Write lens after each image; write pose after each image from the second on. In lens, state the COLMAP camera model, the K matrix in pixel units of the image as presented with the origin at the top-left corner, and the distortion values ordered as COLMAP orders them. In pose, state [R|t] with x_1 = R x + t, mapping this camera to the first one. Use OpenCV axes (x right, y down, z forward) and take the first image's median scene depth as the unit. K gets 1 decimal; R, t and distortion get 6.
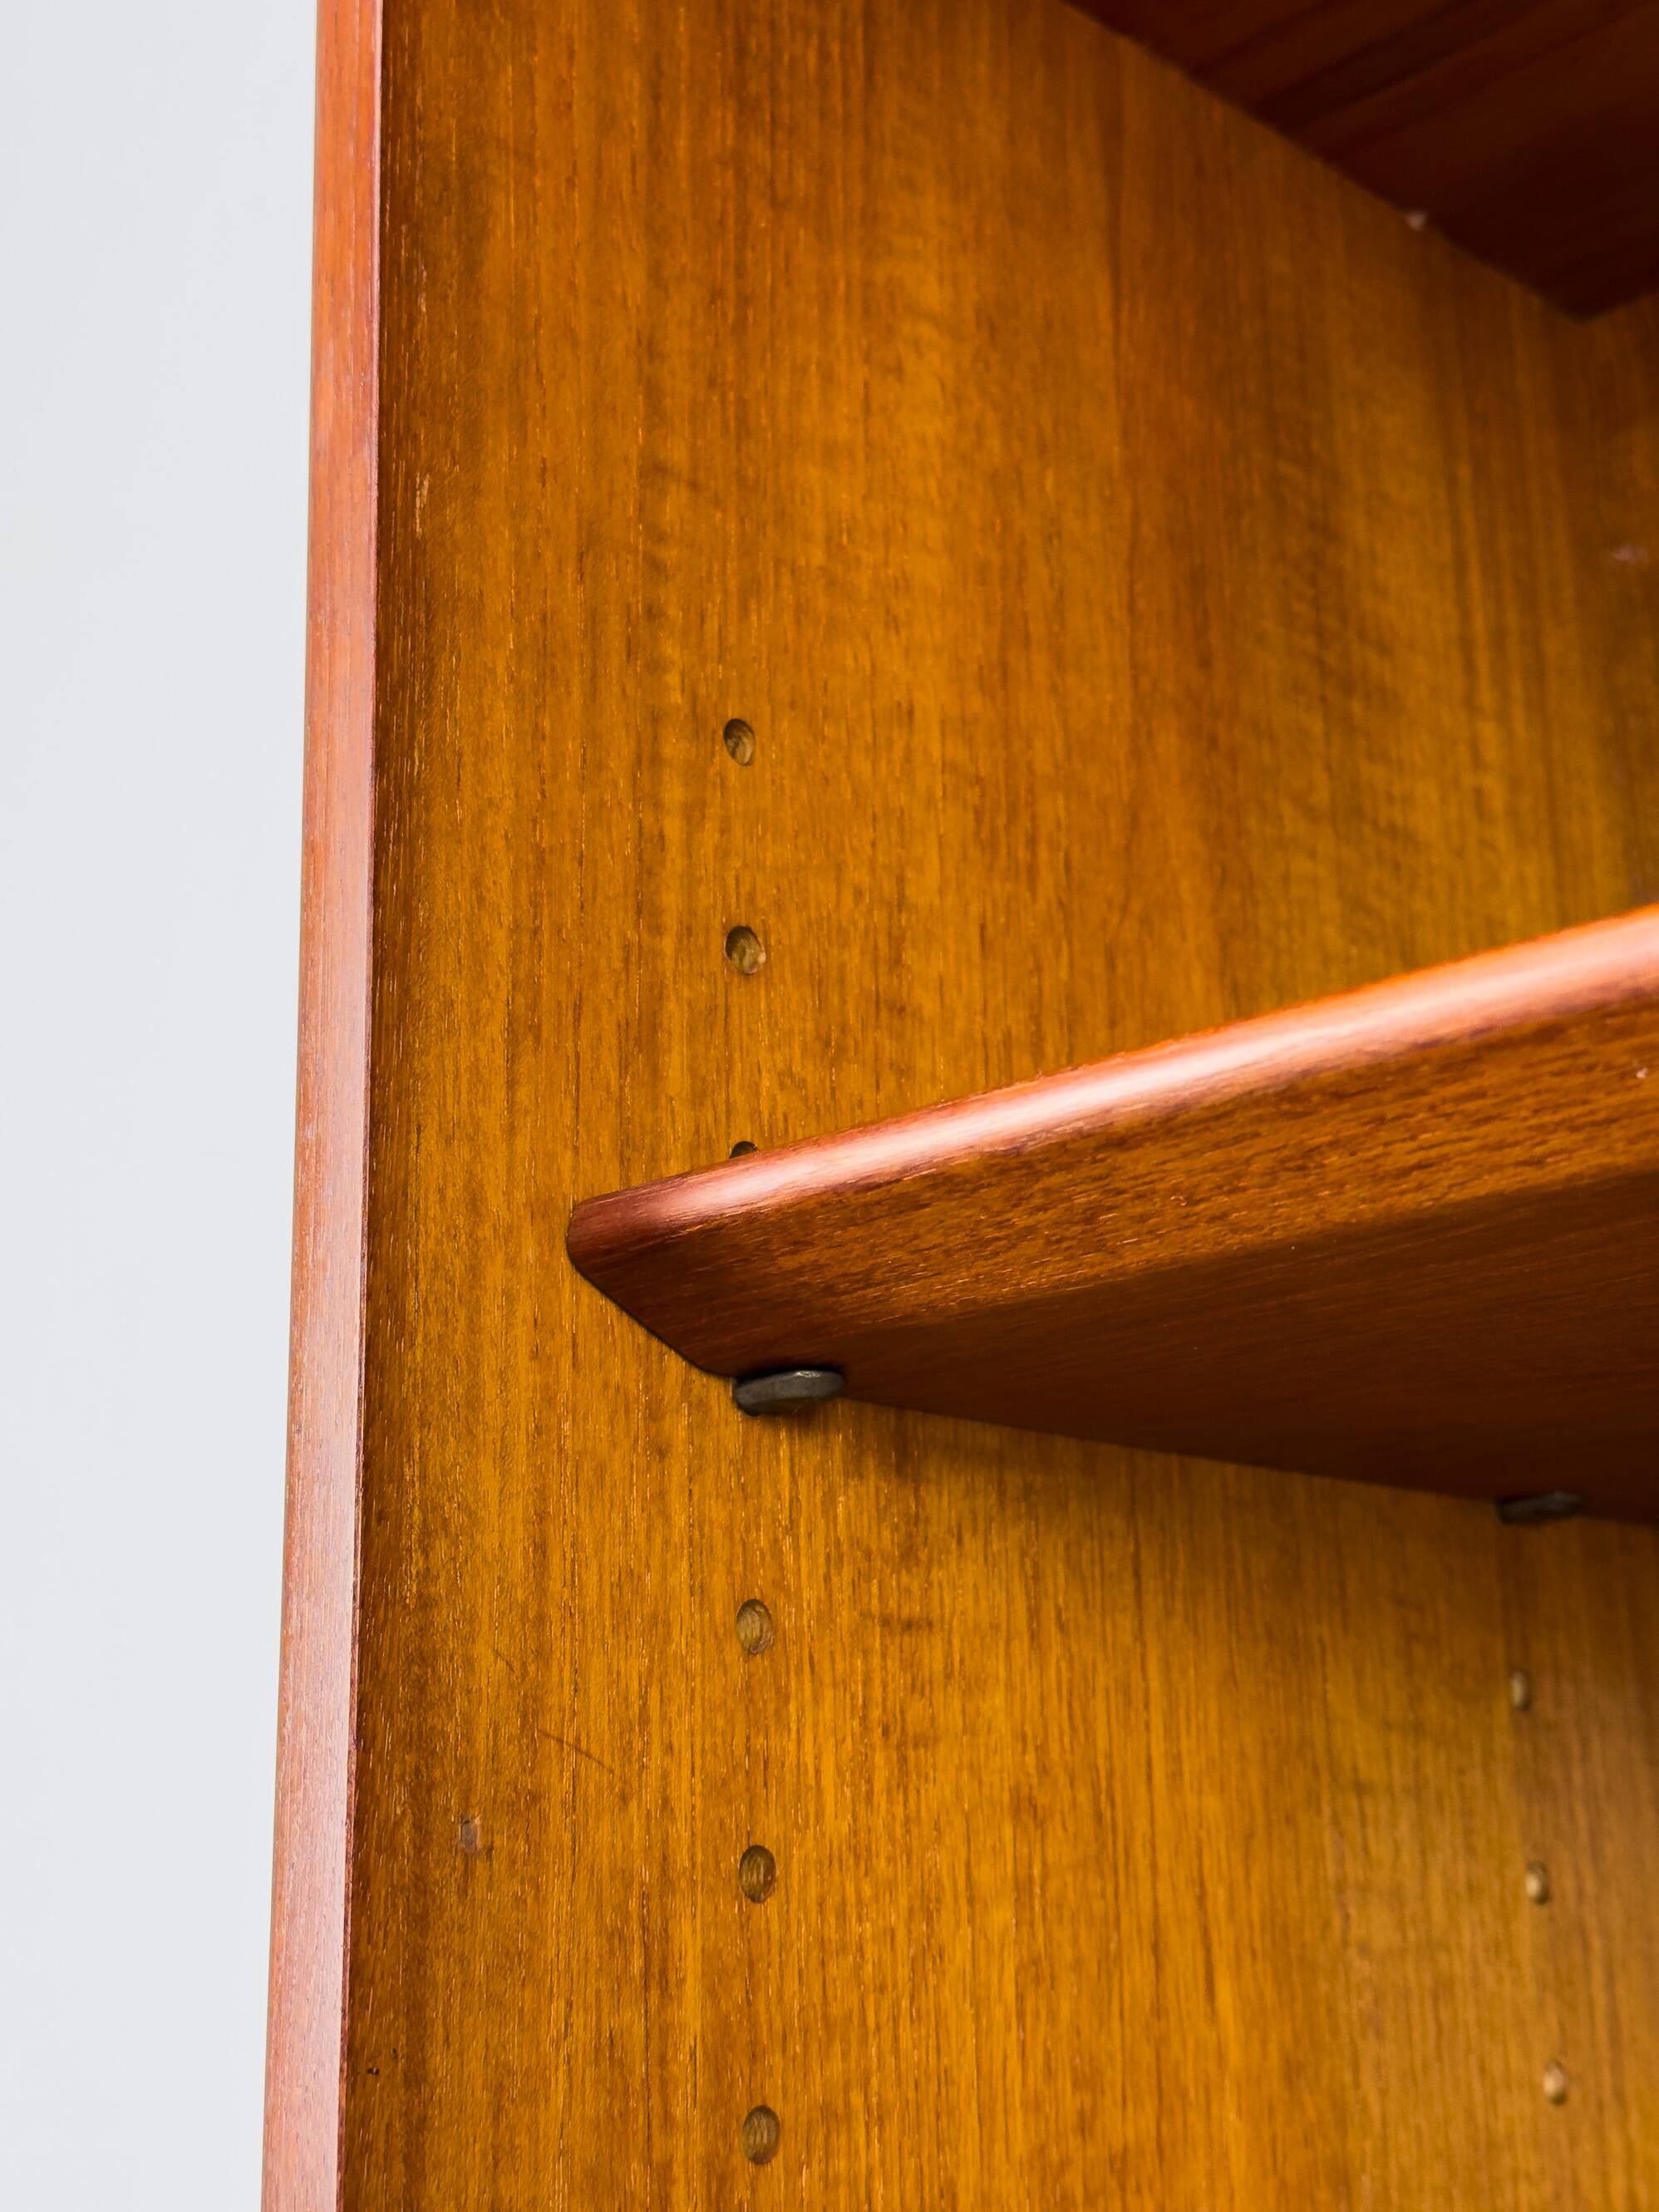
lens RADIAL K [[3152.4, 0, 827.6], [0, 3152.4, 1112.0], [0, 0, 1]] dist [0.090715, 0.000000]
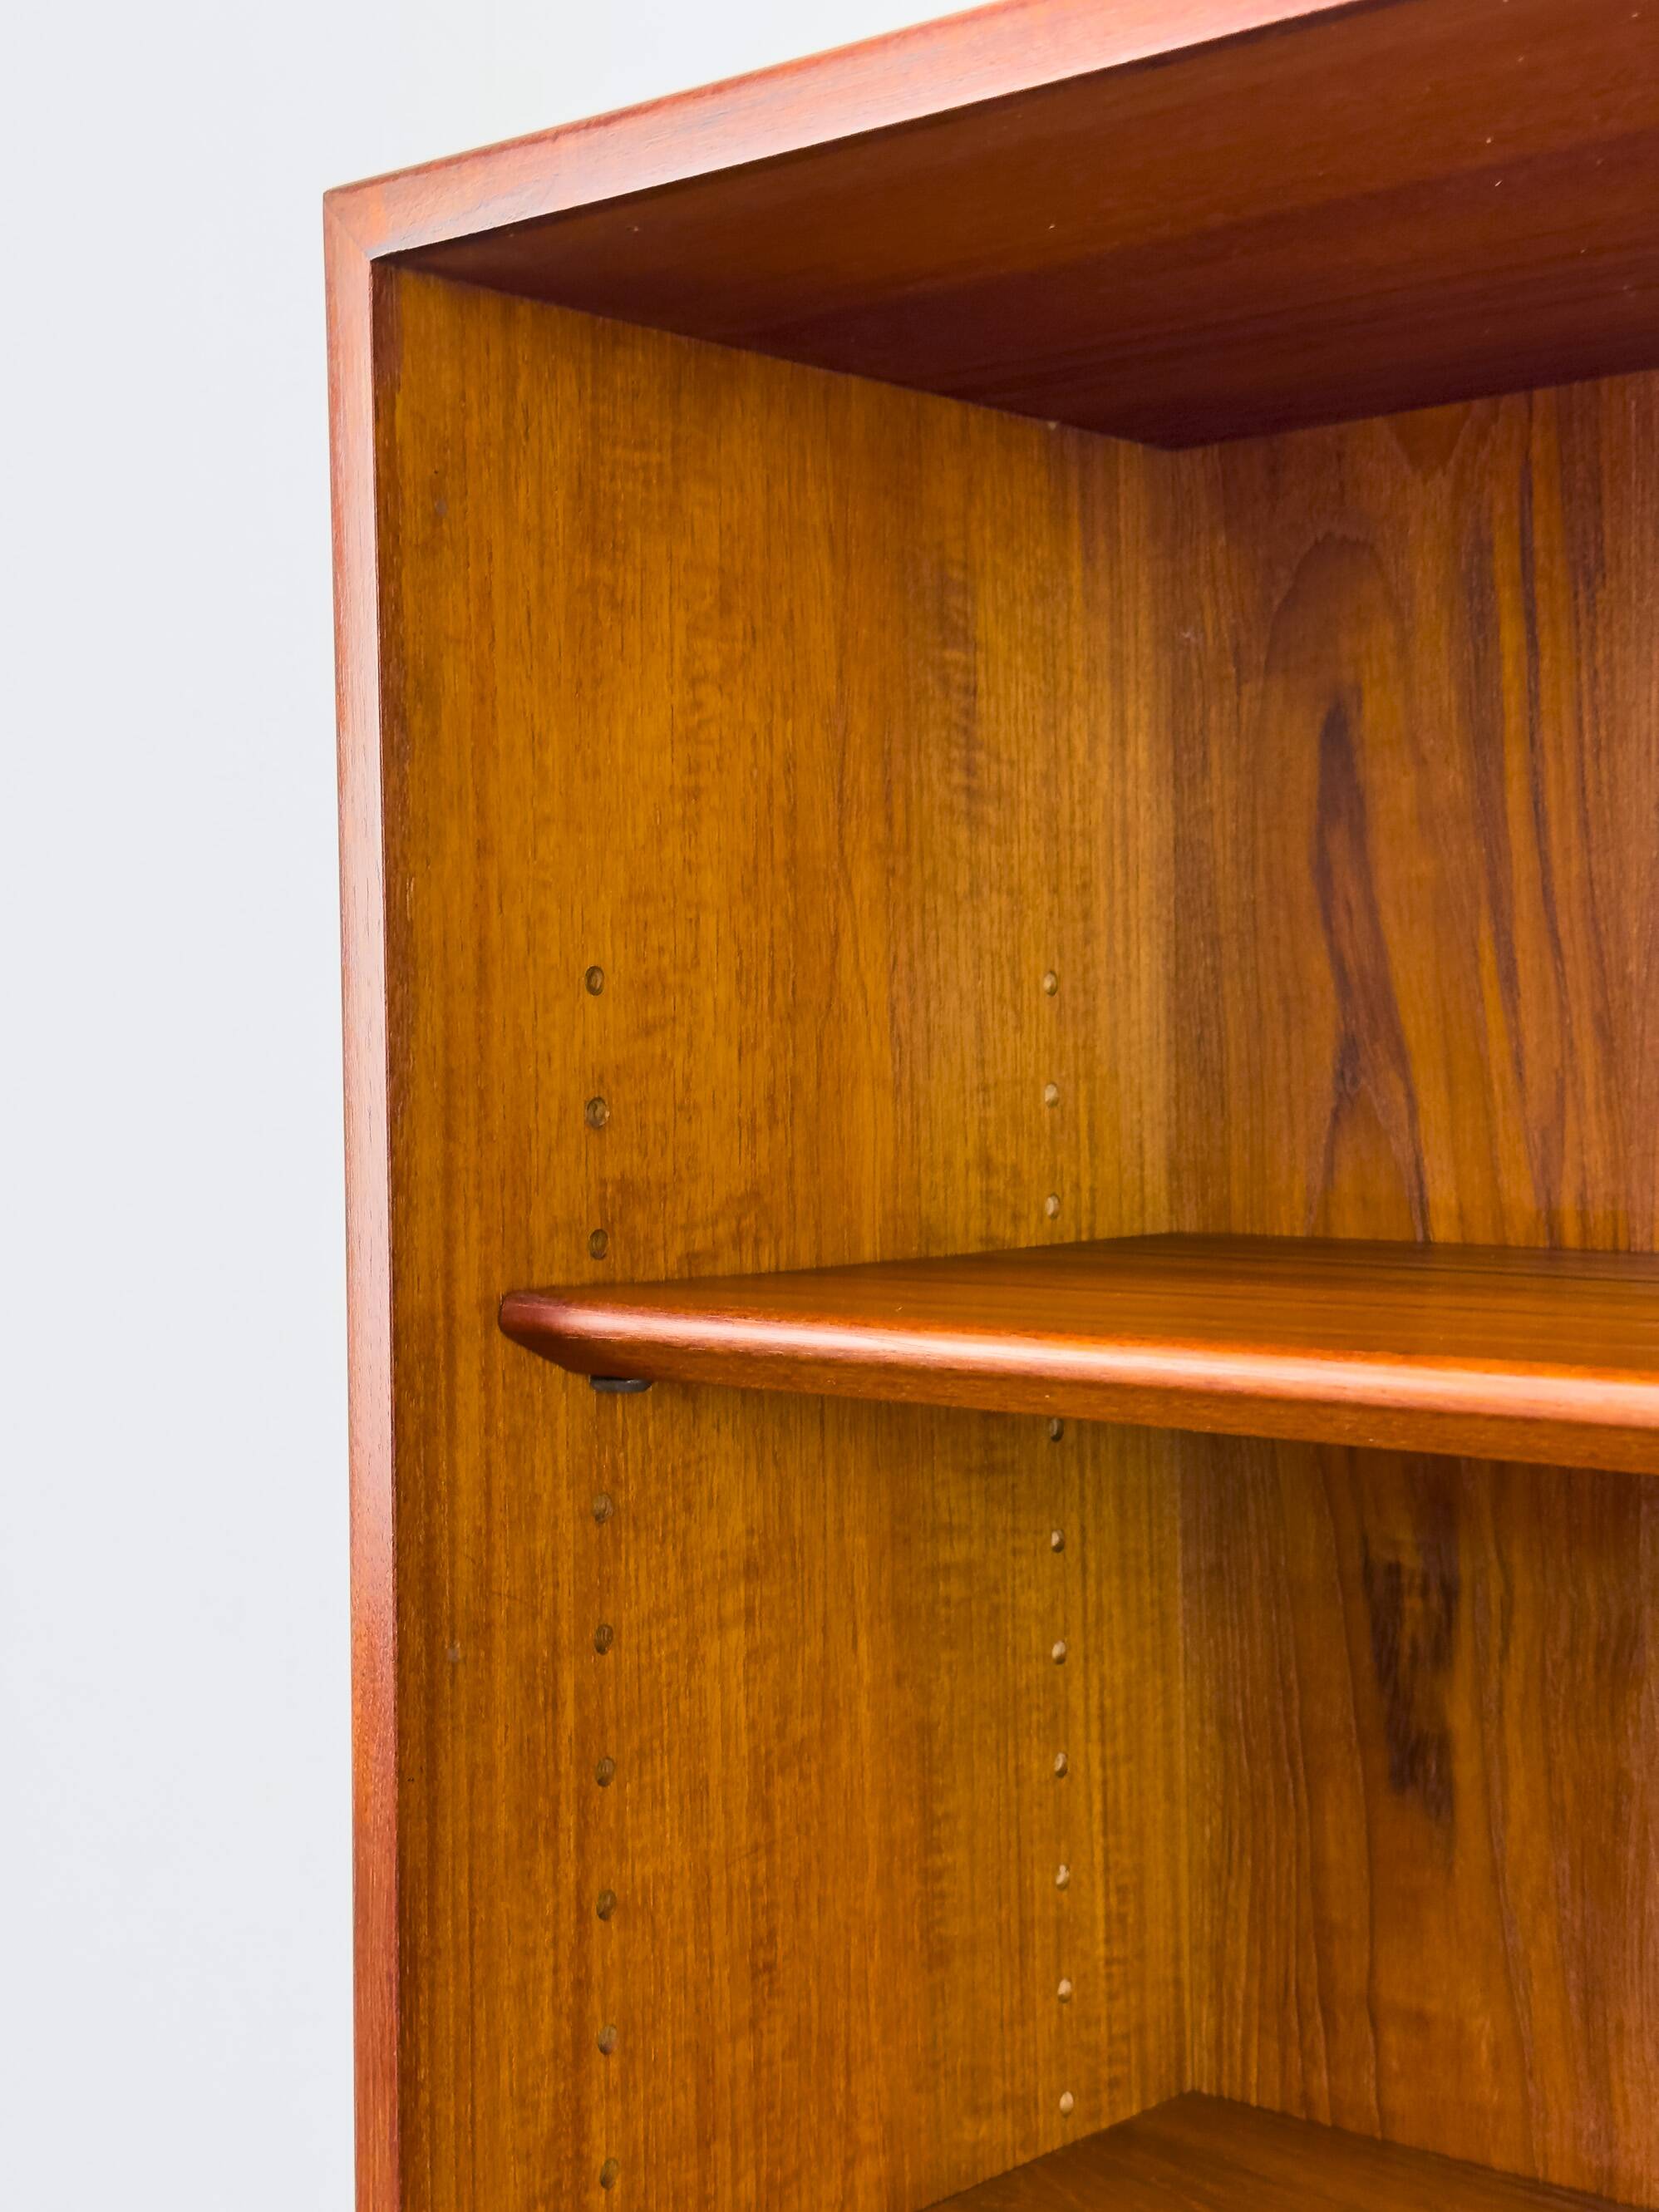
lens RADIAL K [[3152.4, 0, 825.0], [0, 3152.4, 1100.3], [0, 0, 1]] dist [0.090715, 0.000000]
pose [[0.997638, 0.006941, 0.068337, -0.021081], [-0.026860, 0.955081, 0.295125, -0.588849], [-0.063219, -0.296264, 0.953012, -0.652032]]
